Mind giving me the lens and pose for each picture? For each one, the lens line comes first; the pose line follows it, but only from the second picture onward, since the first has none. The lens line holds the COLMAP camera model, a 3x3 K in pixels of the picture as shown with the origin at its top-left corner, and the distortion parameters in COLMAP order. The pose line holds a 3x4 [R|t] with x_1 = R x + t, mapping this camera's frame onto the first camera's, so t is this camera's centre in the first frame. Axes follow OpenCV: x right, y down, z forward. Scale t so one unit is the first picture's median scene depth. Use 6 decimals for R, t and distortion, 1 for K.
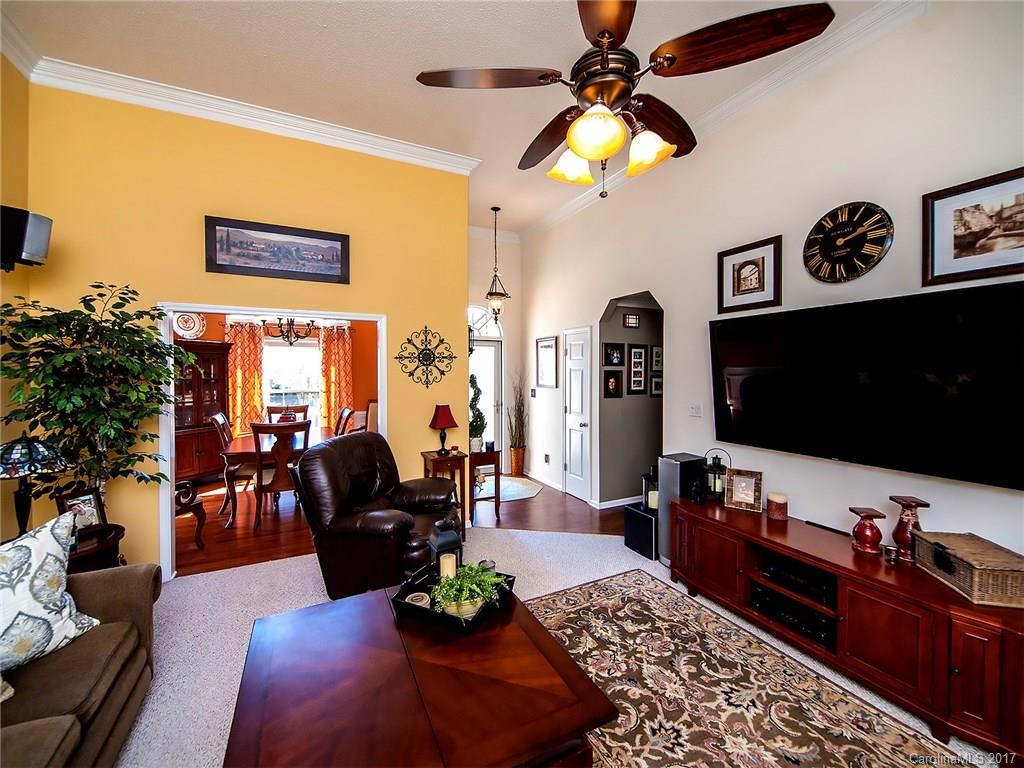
lens RADIAL K [[413.8, 0, 515.4], [0, 413.8, 377.8], [0, 0, 1]] dist [-0.002666, -0.000149]
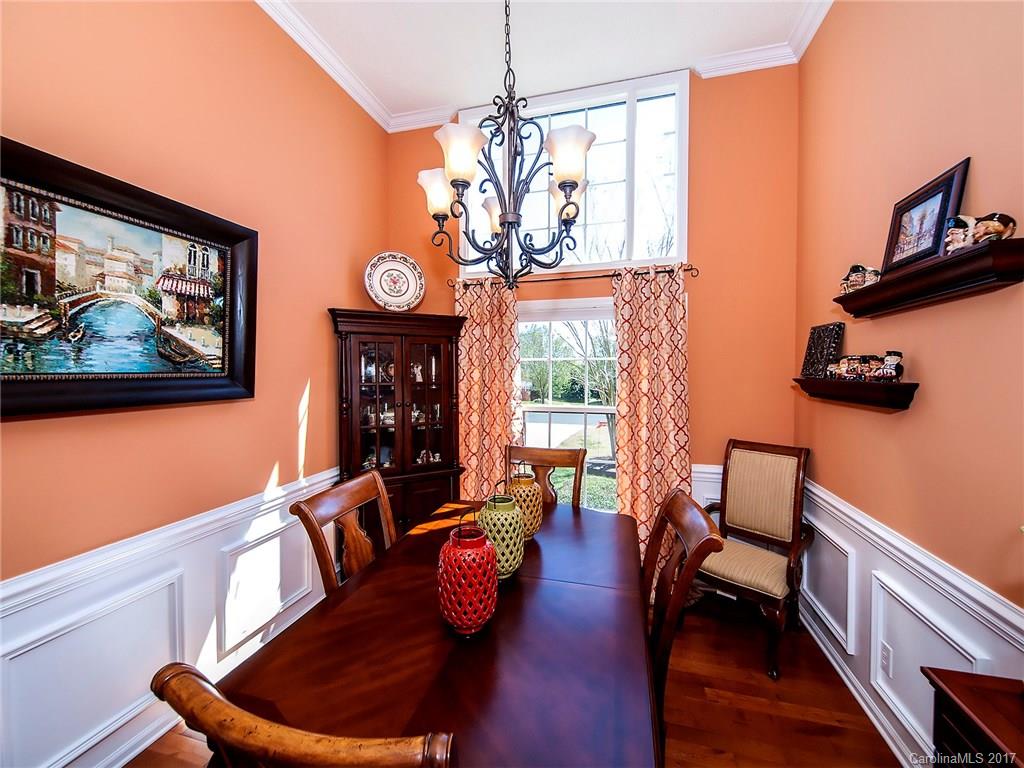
lens RADIAL K [[413.8, 0, 513.2], [0, 413.8, 381.4], [0, 0, 1]] dist [-0.002666, -0.000149]
pose [[0.745449, 0.017872, -0.666323, -0.278038], [-0.012549, 0.999840, 0.012778, -0.007607], [0.666444, -0.001164, 0.745554, 0.638363]]
